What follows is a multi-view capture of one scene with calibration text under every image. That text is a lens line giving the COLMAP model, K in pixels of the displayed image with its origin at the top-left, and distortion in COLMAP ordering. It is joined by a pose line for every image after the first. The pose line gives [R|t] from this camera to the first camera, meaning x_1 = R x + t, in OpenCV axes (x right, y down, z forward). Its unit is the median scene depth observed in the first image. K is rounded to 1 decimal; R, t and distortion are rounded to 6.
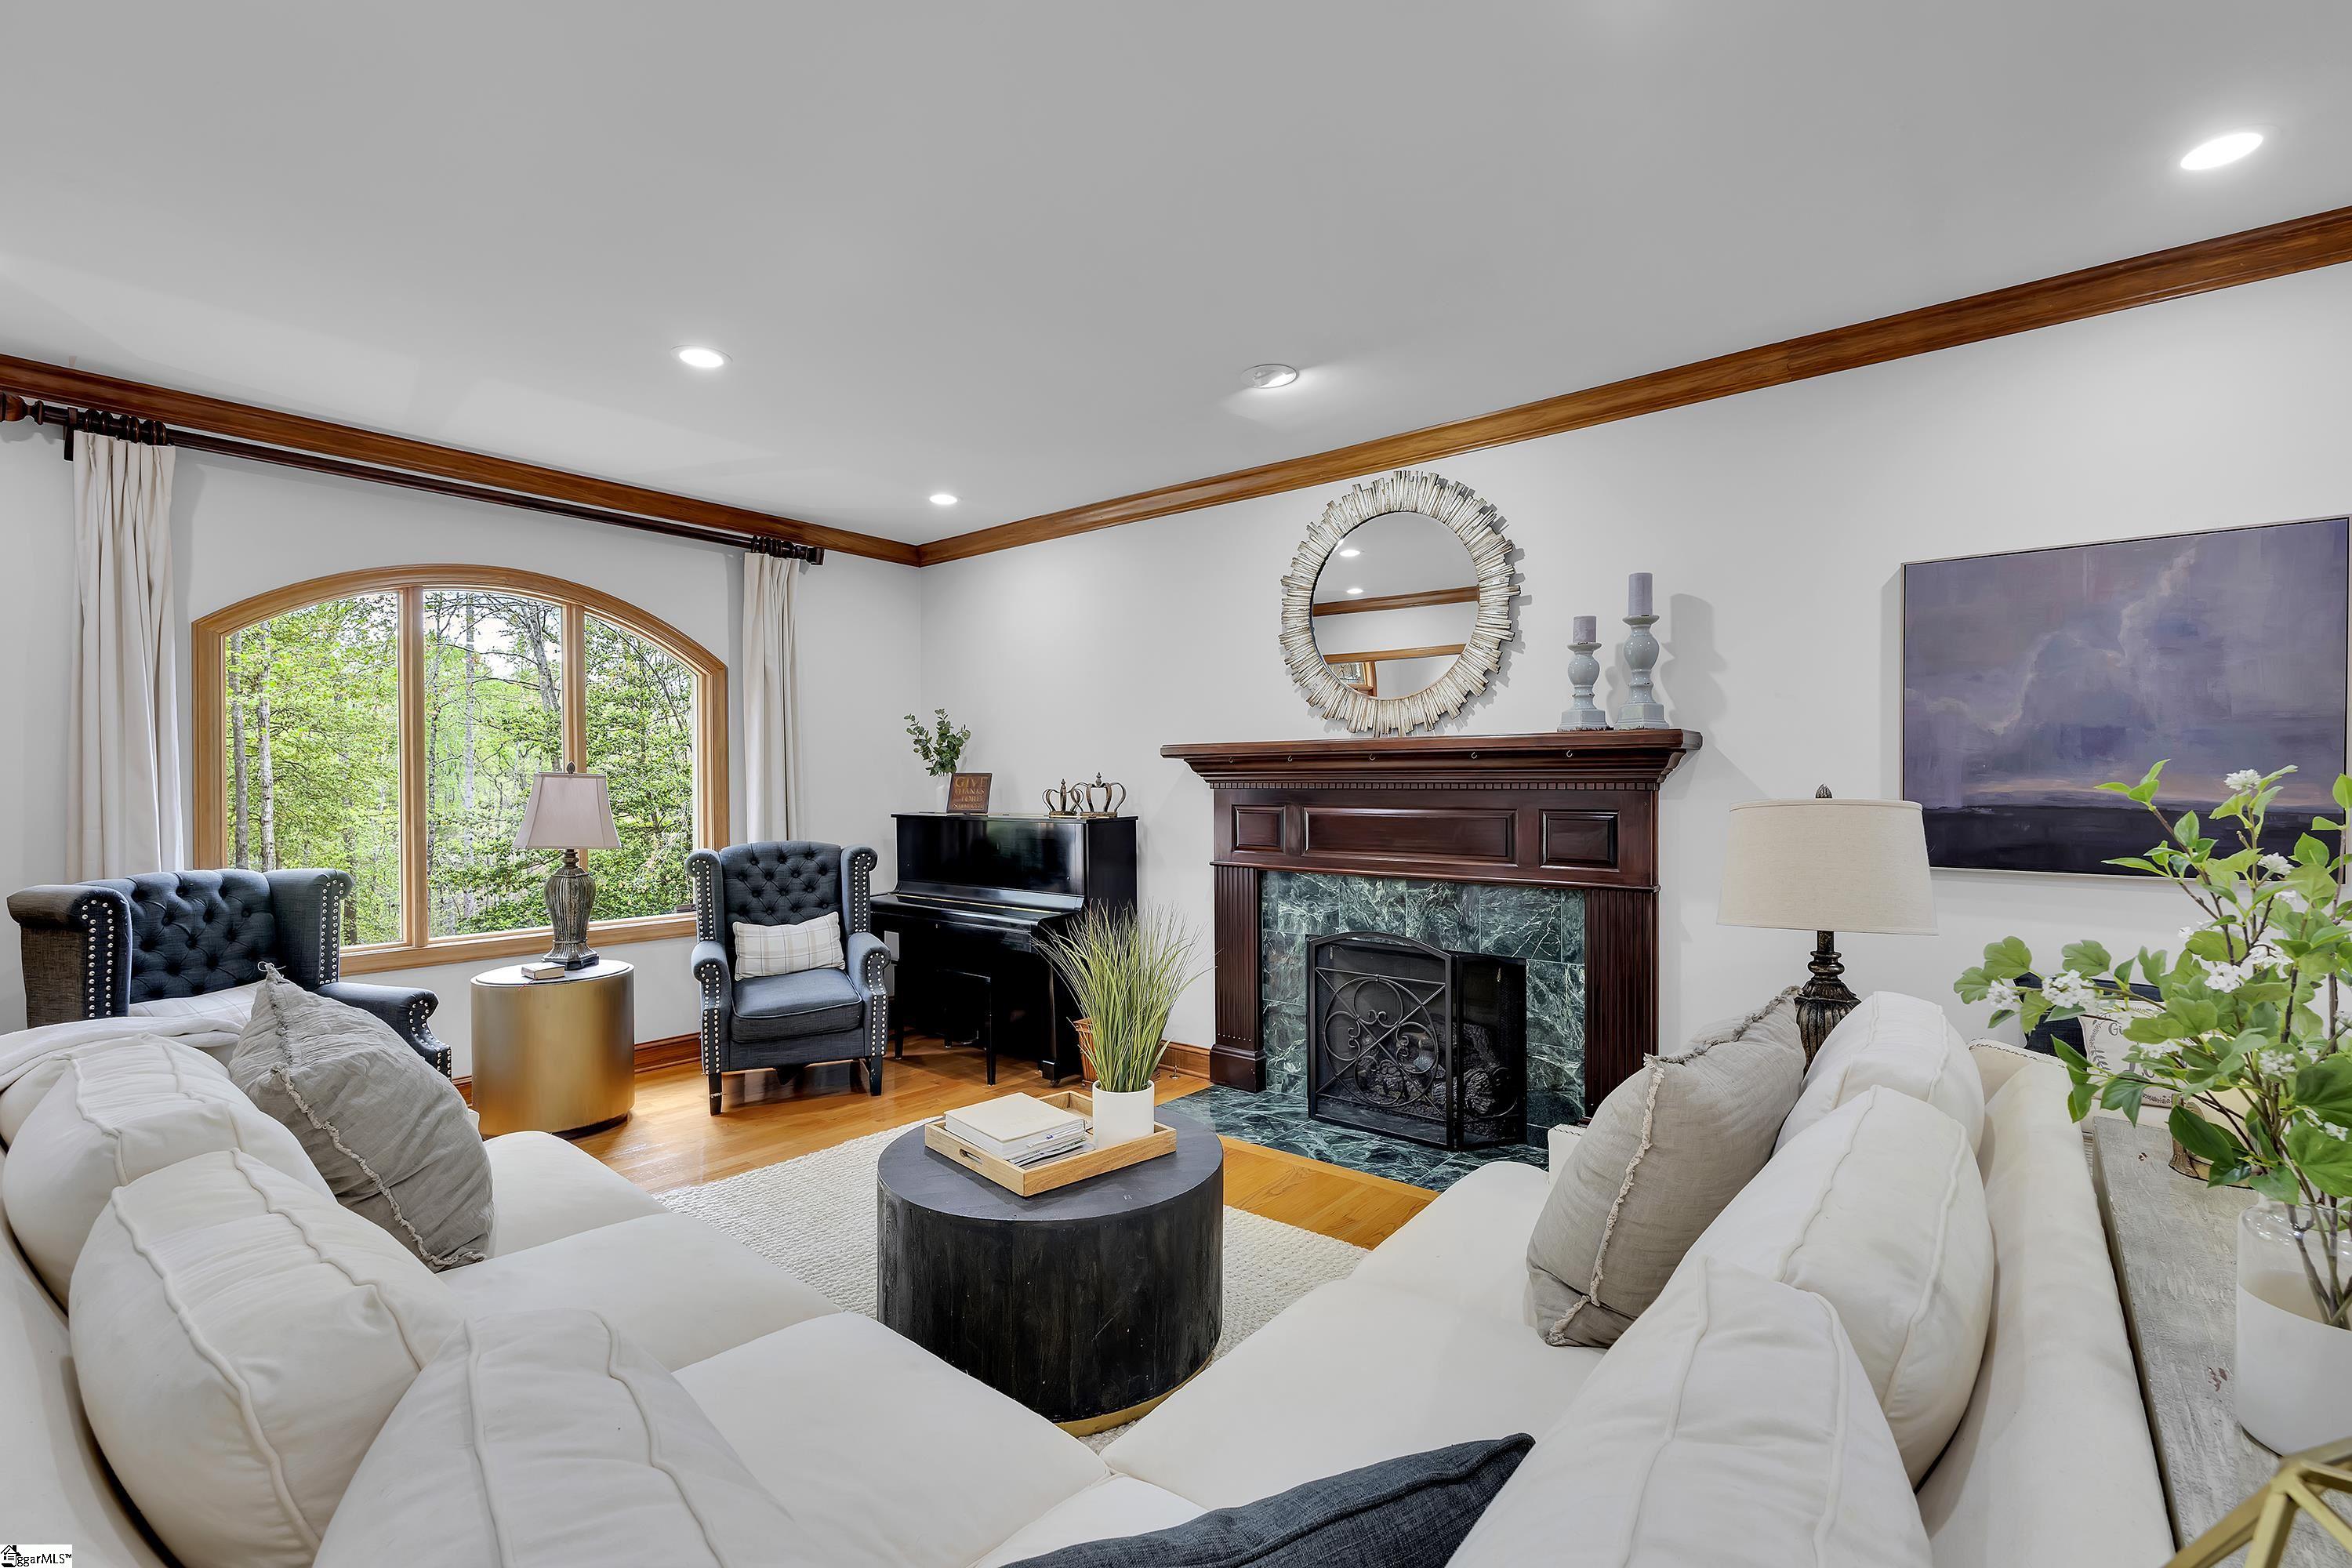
lens RADIAL K [[1026.7, 0, 1181.7], [0, 1026.7, 788.1], [0, 0, 1]] dist [-0.003916, 0.000183]
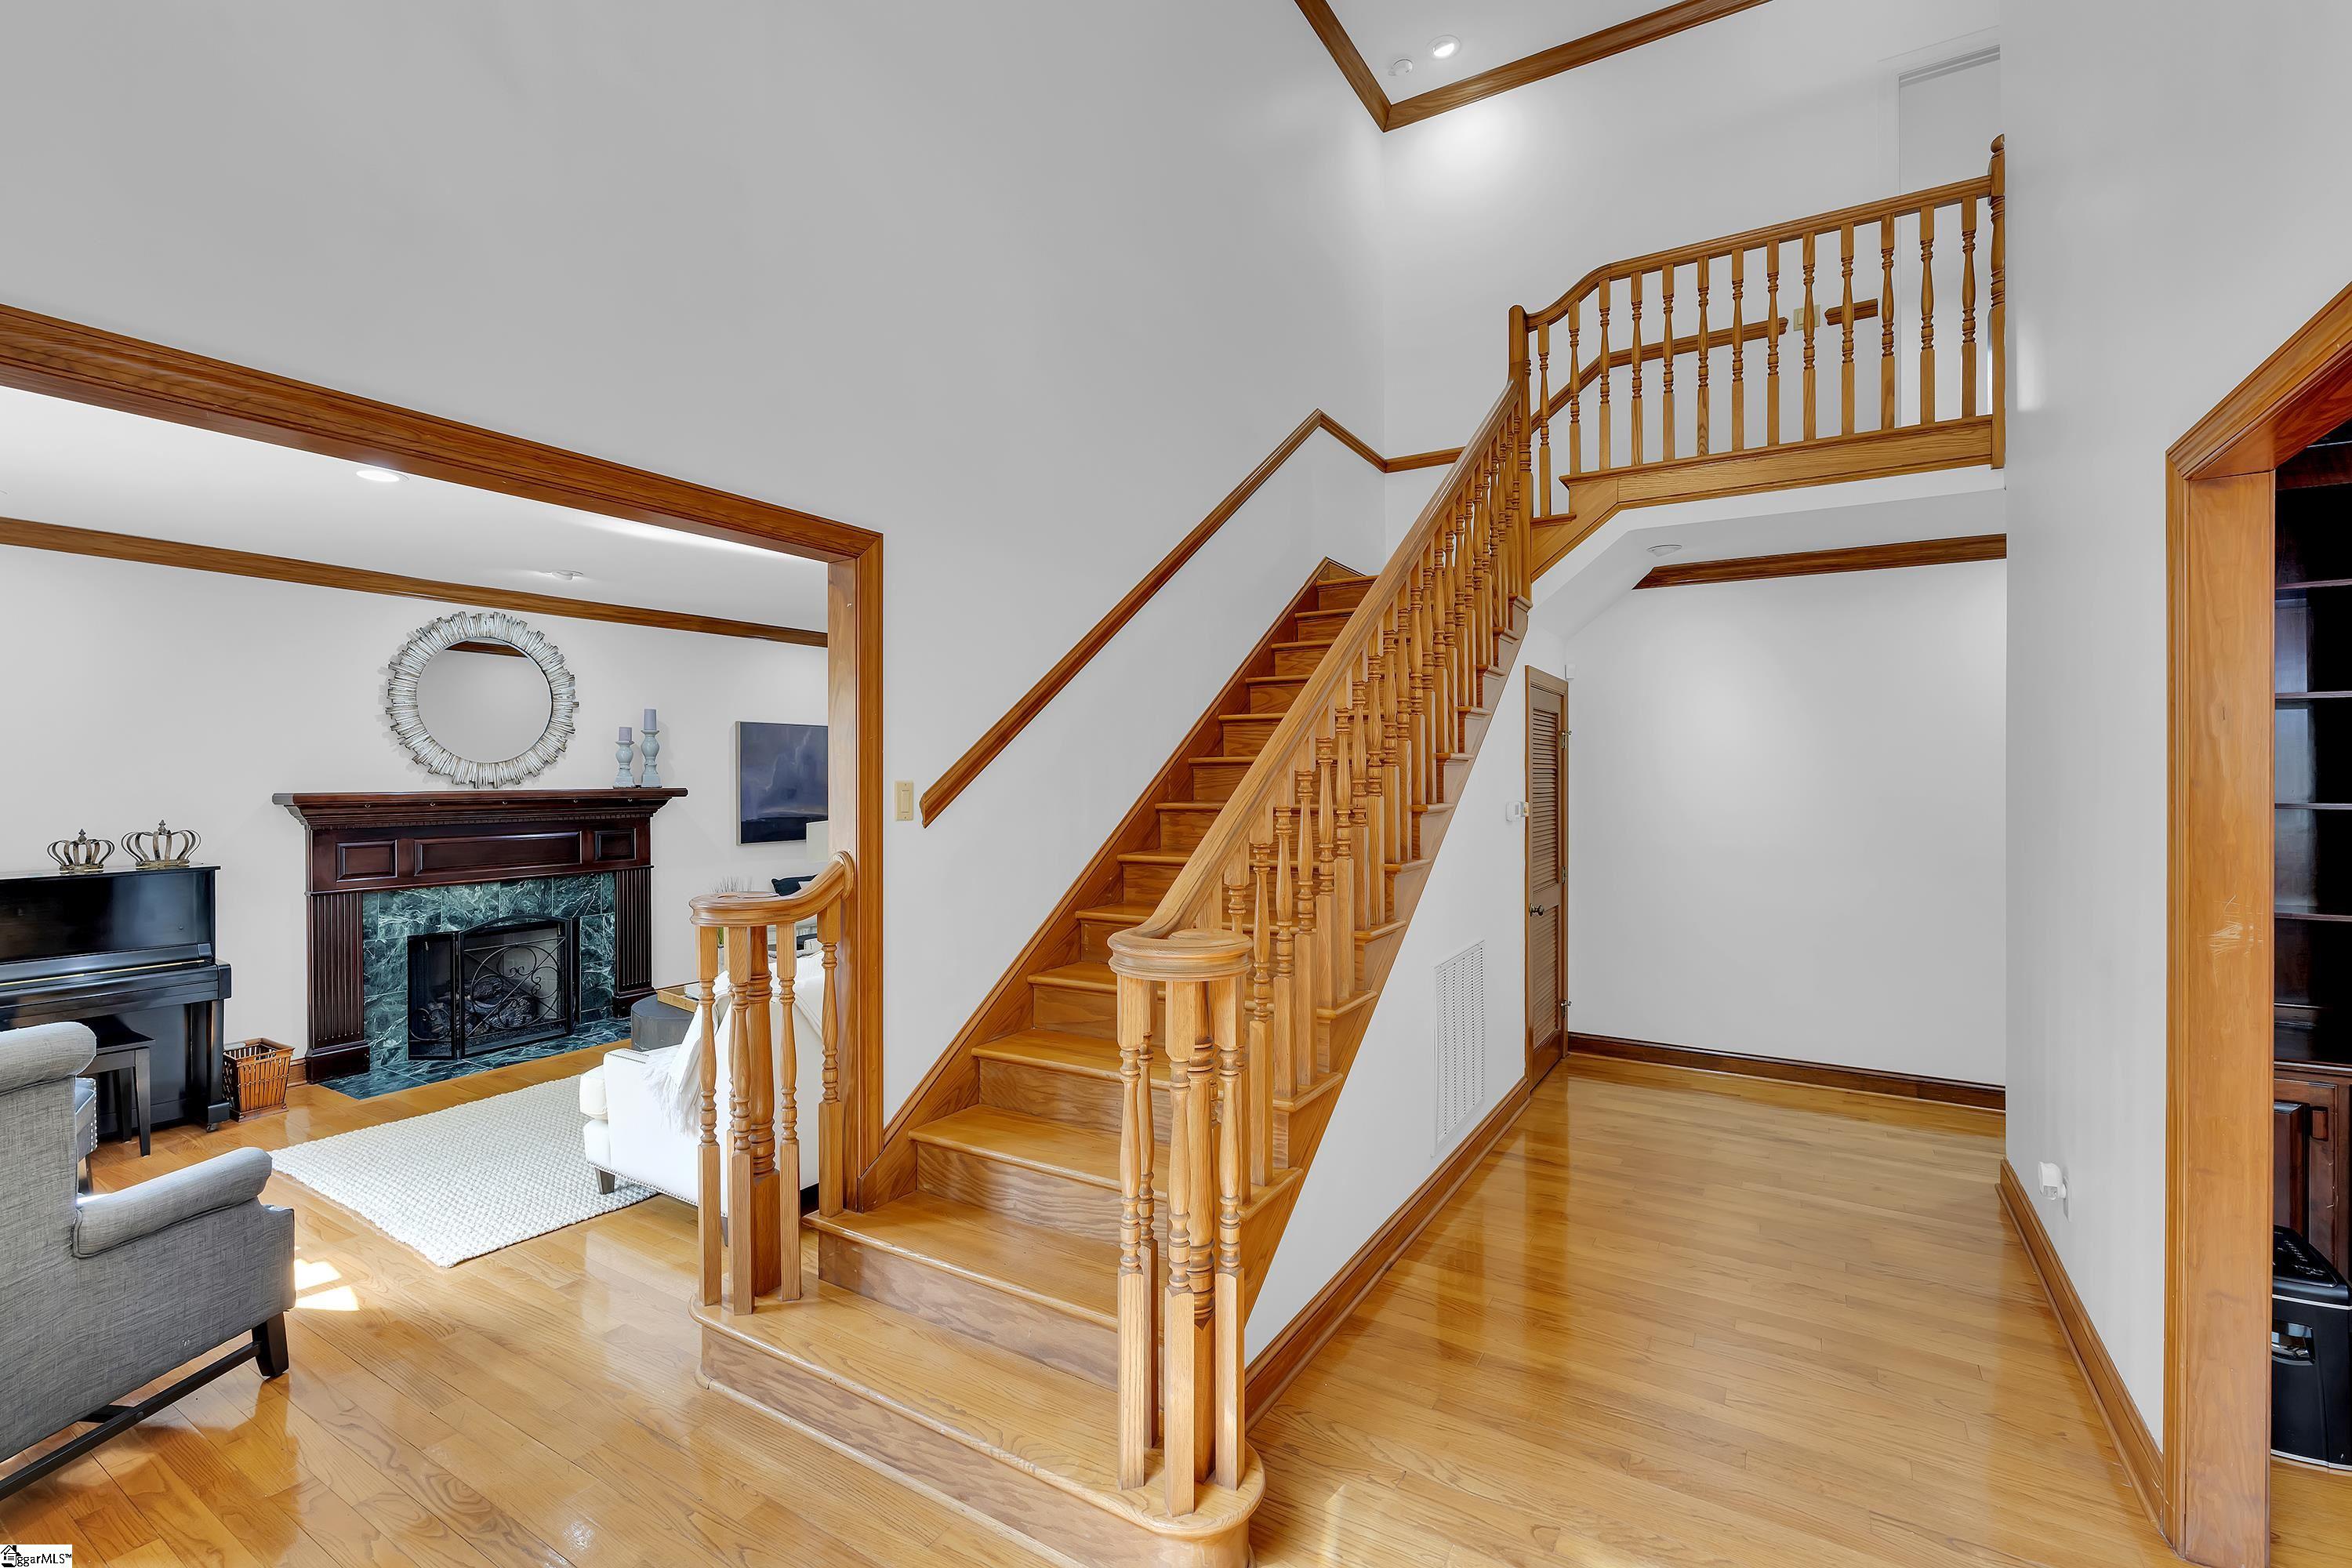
lens RADIAL K [[1026.7, 0, 1172.1], [0, 1026.7, 778.4], [0, 0, 1]] dist [-0.003916, 0.000183]
pose [[-0.116202, -0.002660, 0.993222, -1.380443], [0.007894, 0.999962, 0.003601, -0.060575], [-0.993194, 0.008259, -0.116177, 0.187933]]
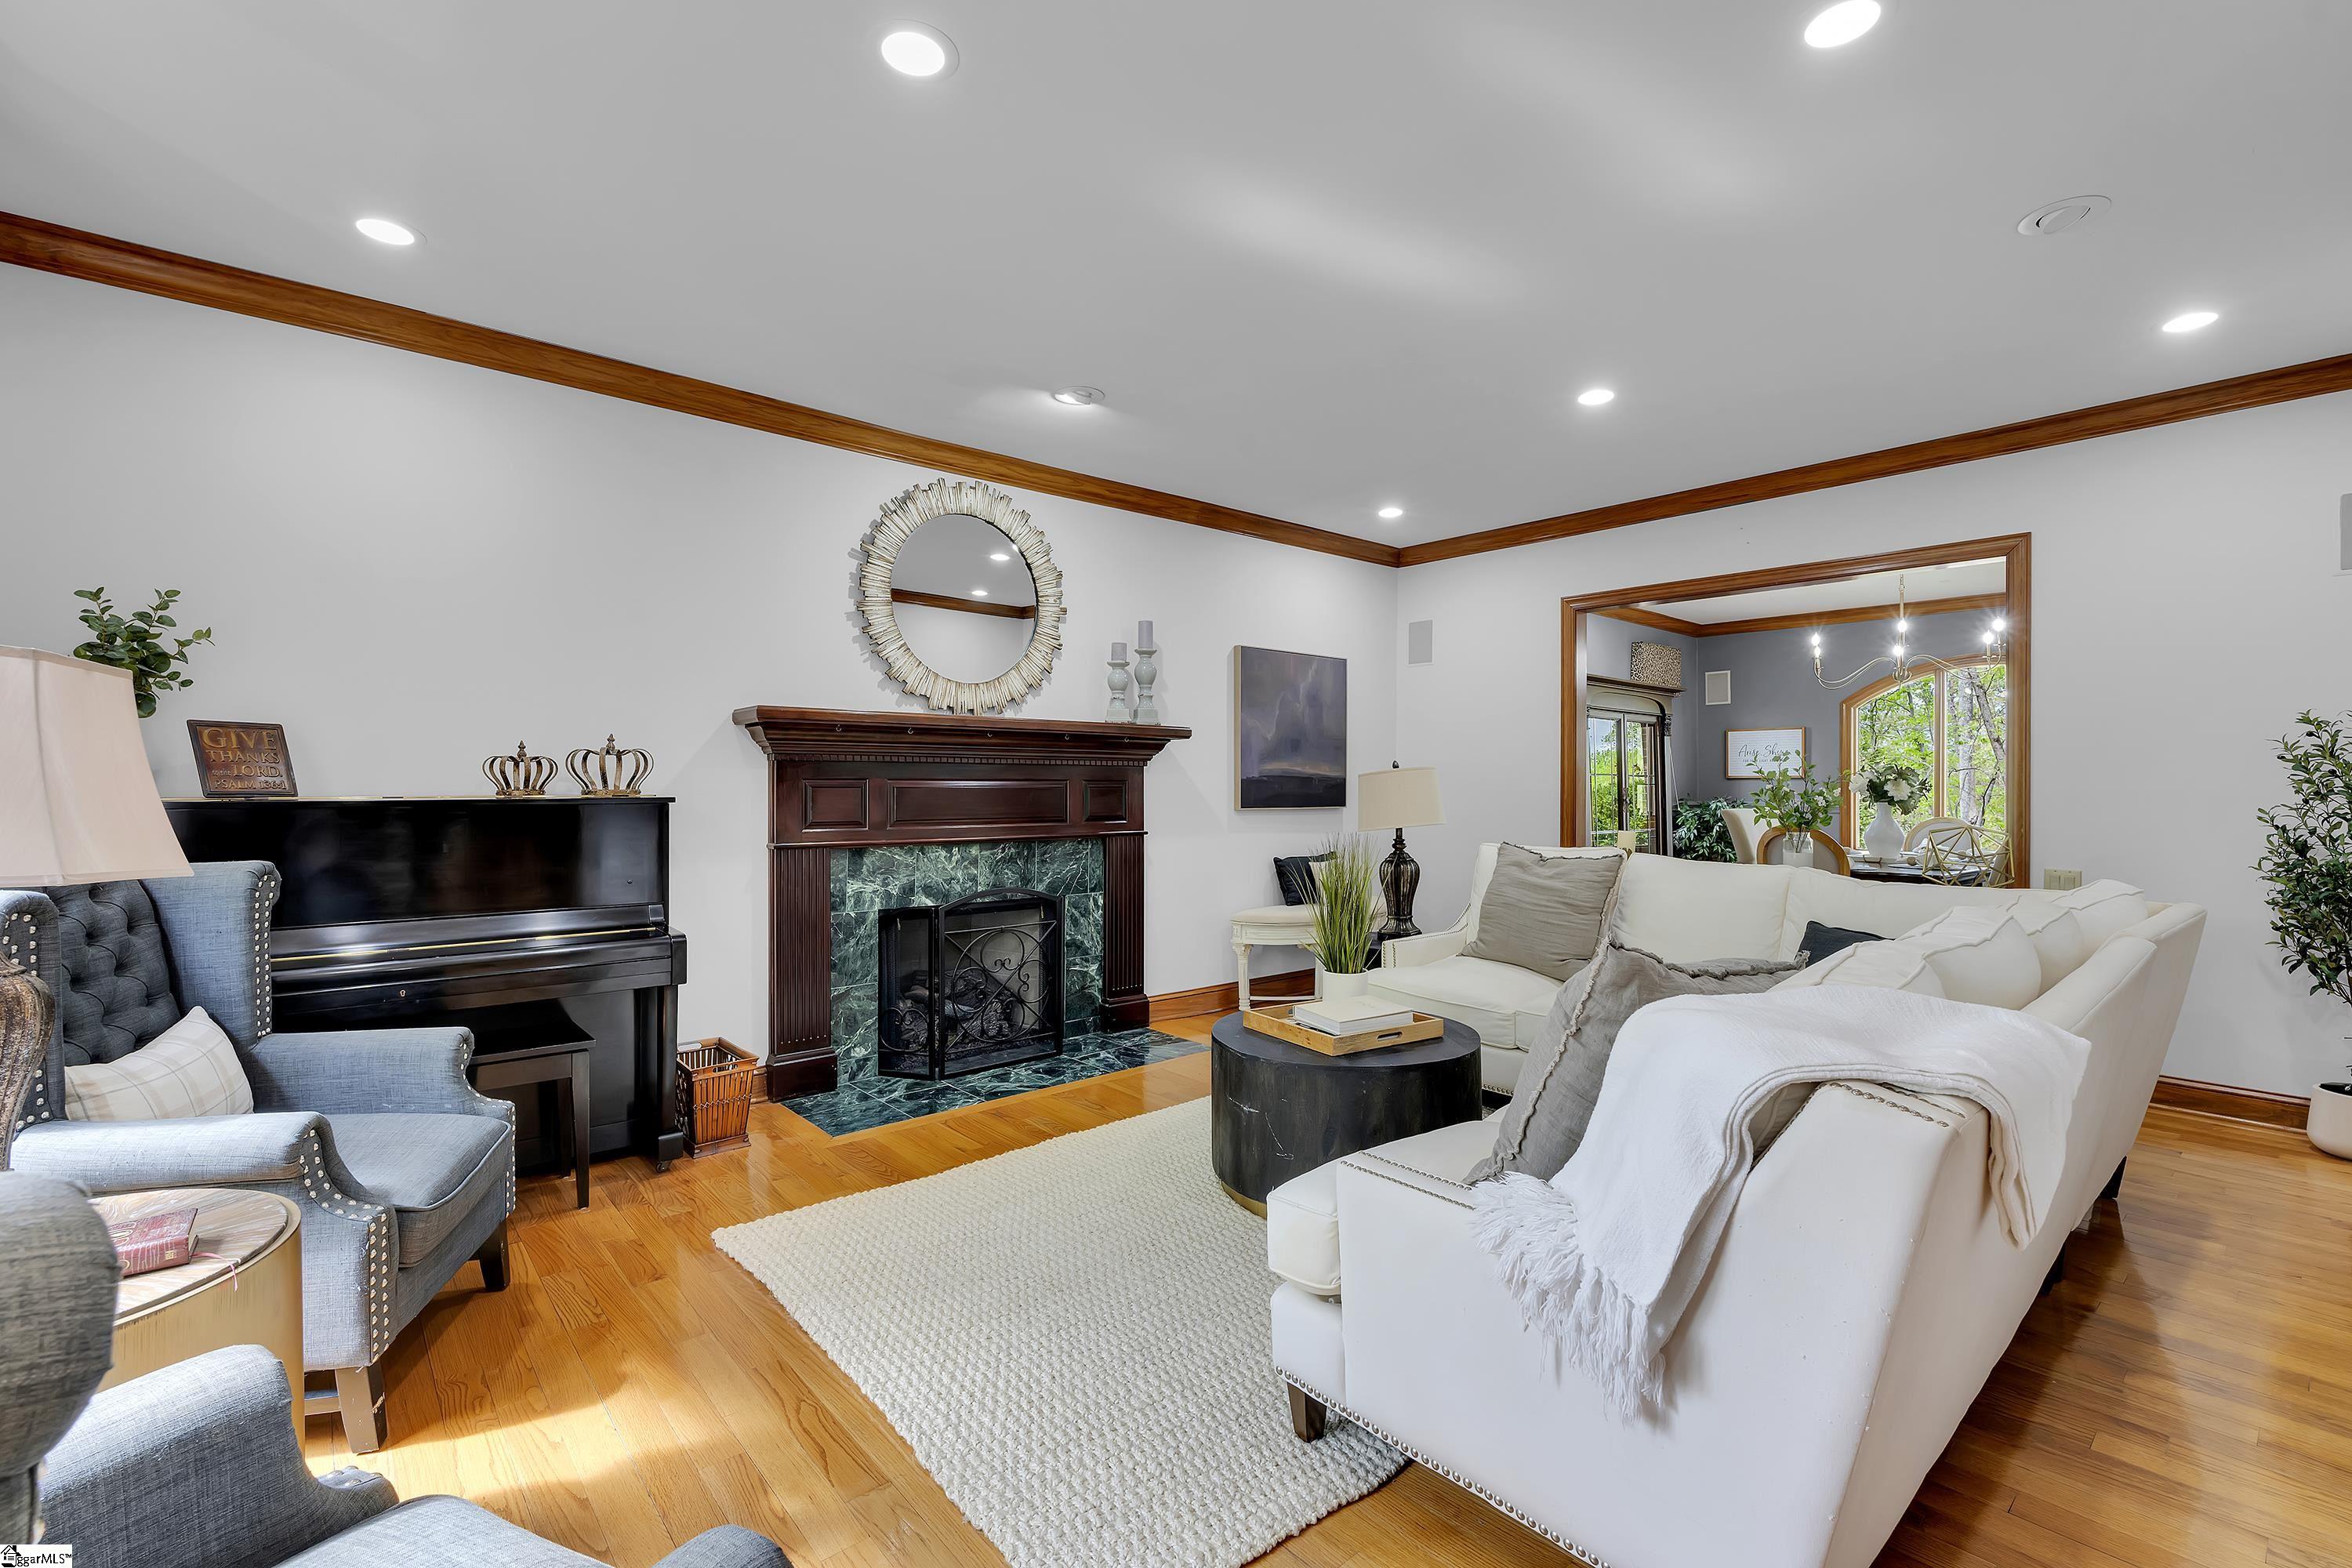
lens RADIAL K [[1026.7, 0, 1161.3], [0, 1026.7, 786.2], [0, 0, 1]] dist [-0.003916, 0.000183]
pose [[0.191776, 0.001626, 0.981437, -0.843919], [0.004015, 0.999989, -0.002442, 0.029194], [-0.981430, 0.004409, 0.191768, 0.578874]]
